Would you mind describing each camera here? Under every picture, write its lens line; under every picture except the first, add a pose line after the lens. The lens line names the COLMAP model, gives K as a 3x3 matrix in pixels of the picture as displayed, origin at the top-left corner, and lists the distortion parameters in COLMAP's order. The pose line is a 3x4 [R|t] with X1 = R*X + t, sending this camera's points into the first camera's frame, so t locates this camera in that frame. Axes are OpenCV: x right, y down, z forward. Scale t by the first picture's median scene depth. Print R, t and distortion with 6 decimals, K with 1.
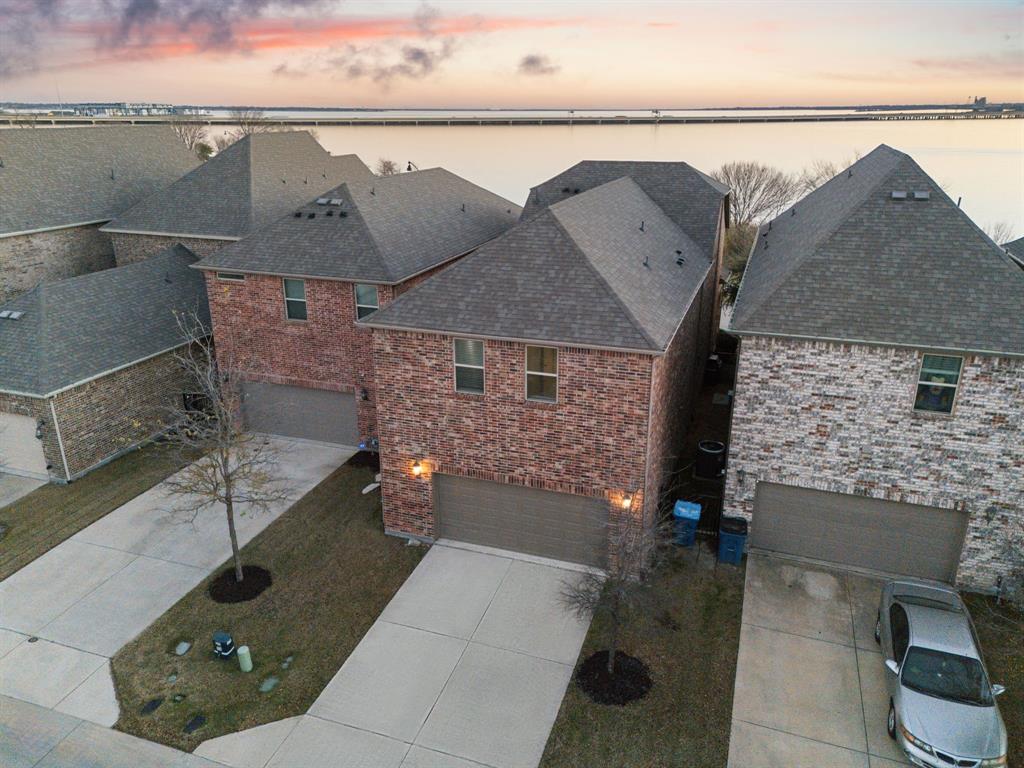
lens RADIAL K [[734.2, 0, 512.0], [0, 734.2, 384.0], [0, 0, 1]] dist [0.128162, -0.190499]
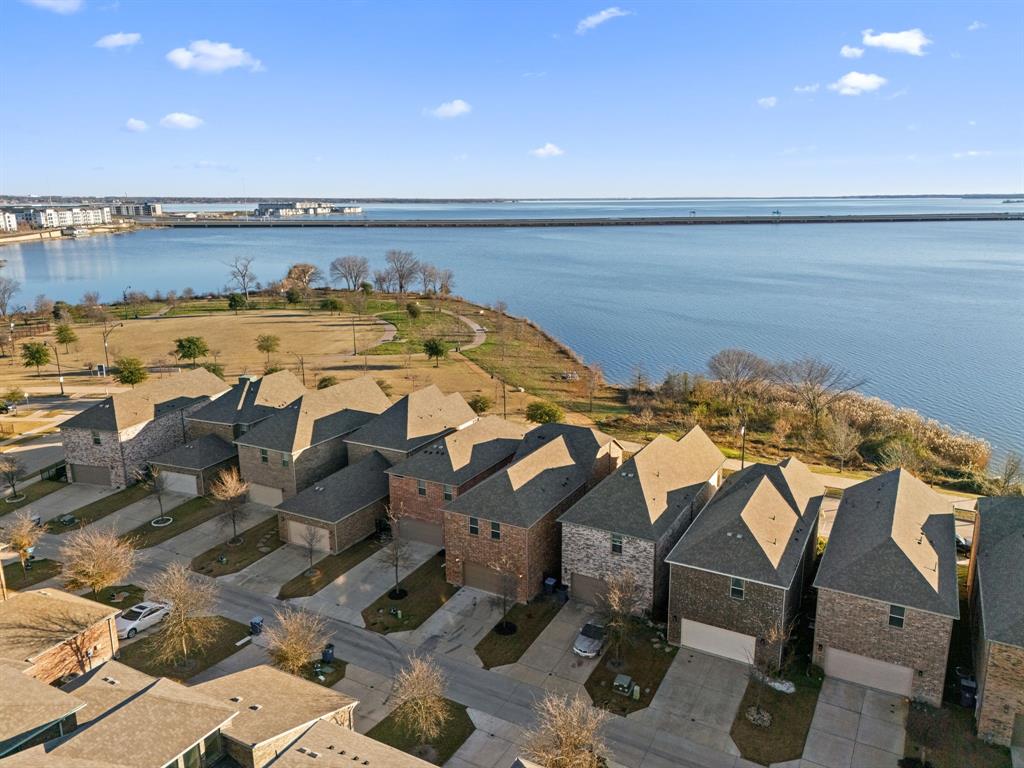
lens RADIAL K [[734.2, 0, 512.0], [0, 734.2, 384.0], [0, 0, 1]] dist [0.128162, -0.190499]
pose [[0.985061, 0.030068, -0.169562, 0.578213], [-0.047780, 0.993702, -0.101362, -0.297918], [0.165447, 0.107949, 0.980293, -1.969546]]
